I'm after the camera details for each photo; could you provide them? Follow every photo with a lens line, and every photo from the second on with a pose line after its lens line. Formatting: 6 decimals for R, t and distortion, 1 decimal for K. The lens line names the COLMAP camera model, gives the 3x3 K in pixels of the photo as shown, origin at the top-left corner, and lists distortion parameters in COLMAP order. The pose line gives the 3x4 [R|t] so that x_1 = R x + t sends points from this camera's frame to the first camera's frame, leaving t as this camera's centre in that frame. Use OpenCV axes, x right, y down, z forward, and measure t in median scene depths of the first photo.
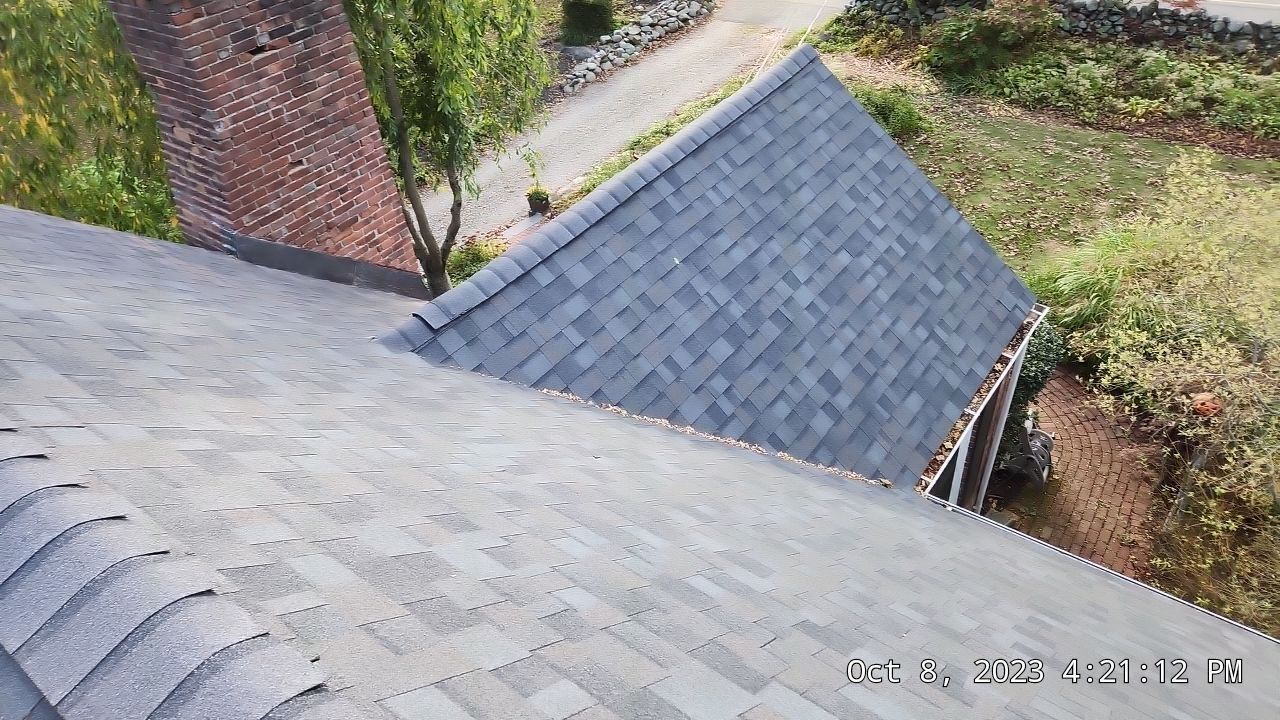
lens RADIAL K [[857.8, 0, 626.8], [0, 857.8, 365.6], [0, 0, 1]] dist [0.091852, -0.076064]
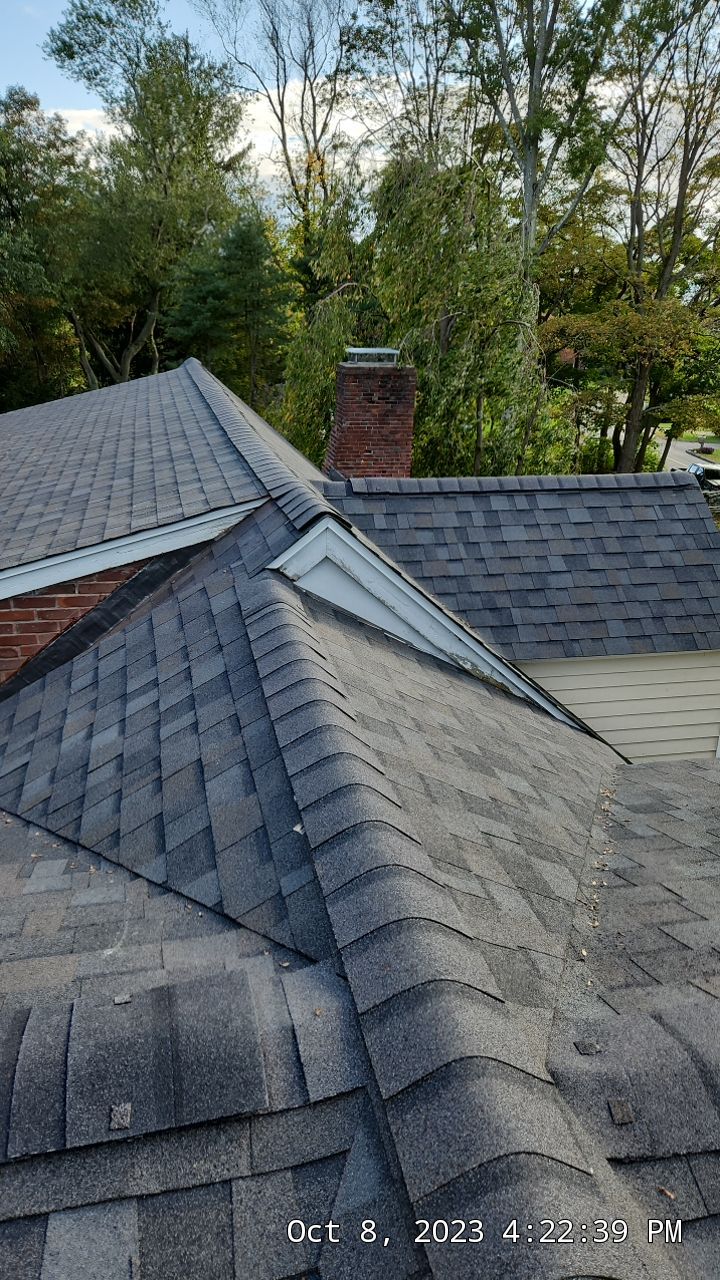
lens RADIAL K [[857.6, 0, 353.6], [0, 857.6, 640.8], [0, 0, 1]] dist [0.086793, -0.073406]
pose [[0.764508, 0.340620, -0.547270, 1.052521], [-0.479005, 0.868326, -0.128700, 0.538141], [0.431371, 0.360537, 0.827002, -0.759500]]
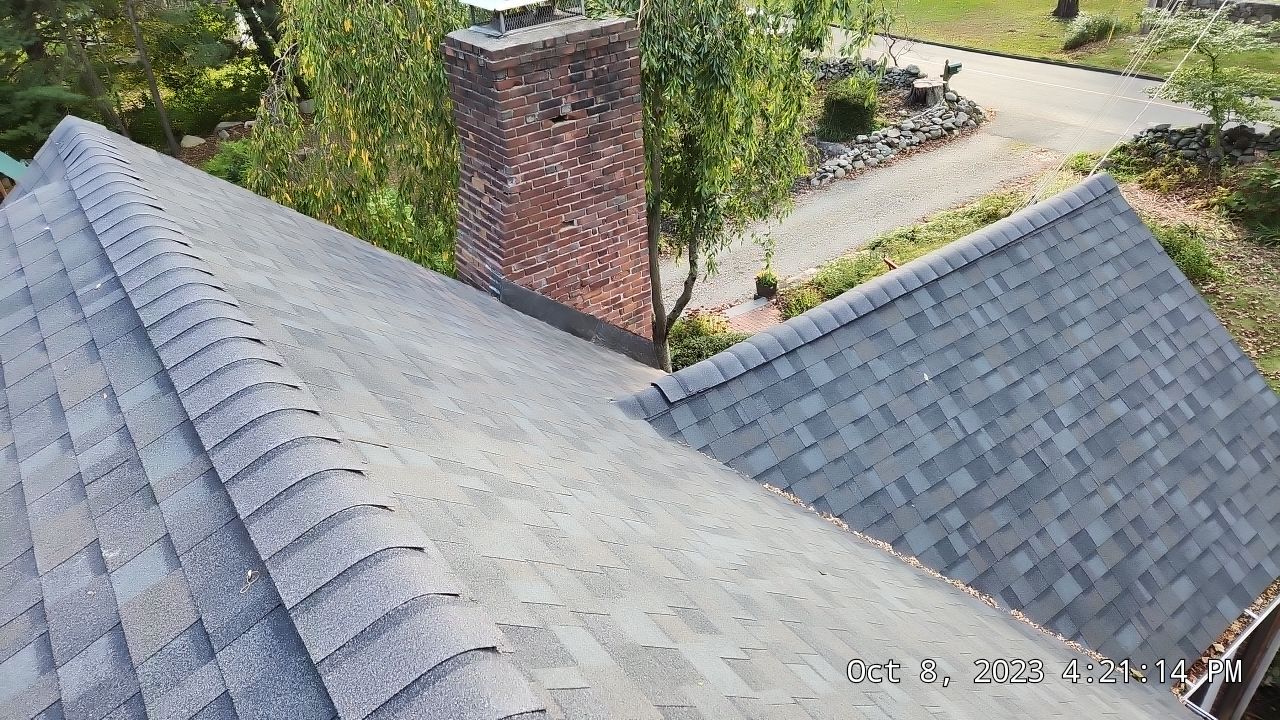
lens RADIAL K [[857.8, 0, 626.8], [0, 857.8, 365.6], [0, 0, 1]] dist [0.091852, -0.076064]
pose [[0.956951, 0.180453, -0.227336, -0.039241], [-0.199964, 0.977595, -0.065742, -0.006009], [0.210380, 0.108371, 0.971595, 0.006813]]
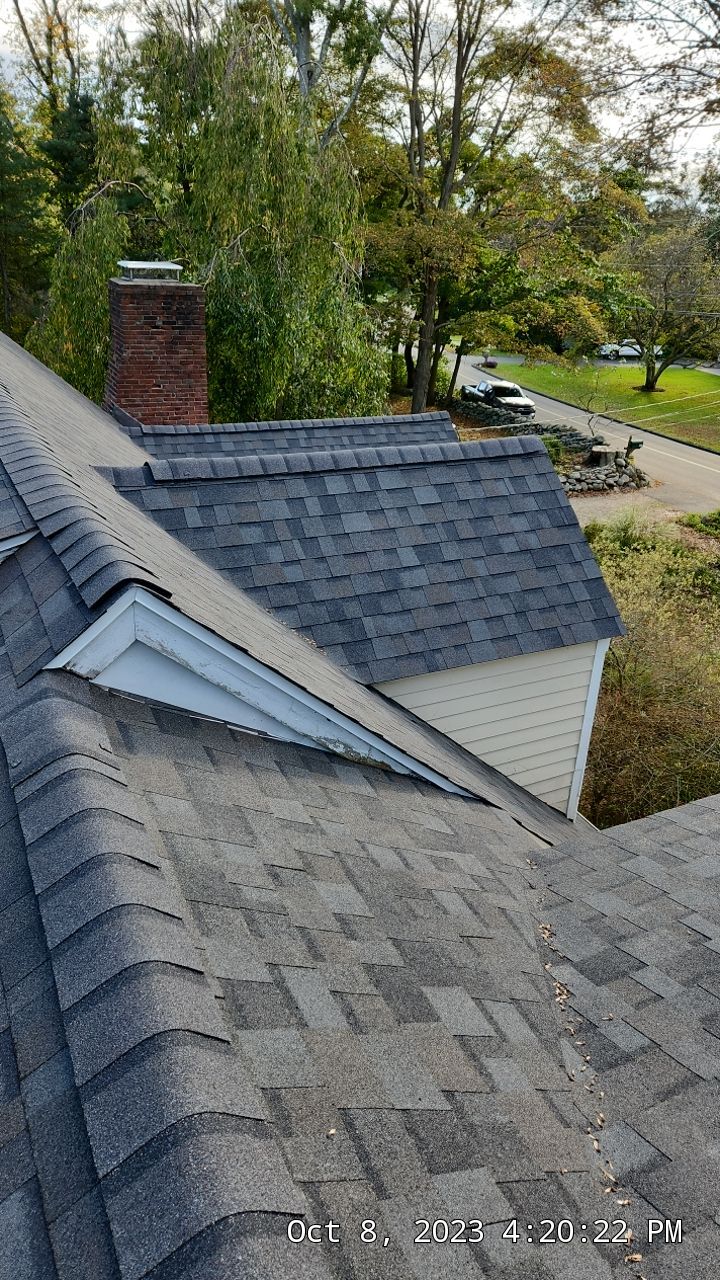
lens RADIAL K [[857.8, 0, 368.4], [0, 857.8, 641.0], [0, 0, 1]] dist [0.091852, -0.076064]
pose [[0.893796, 0.320313, -0.313893, 0.913272], [-0.378725, 0.913961, -0.145749, 0.433502], [0.240200, 0.249149, 0.938205, -0.650205]]
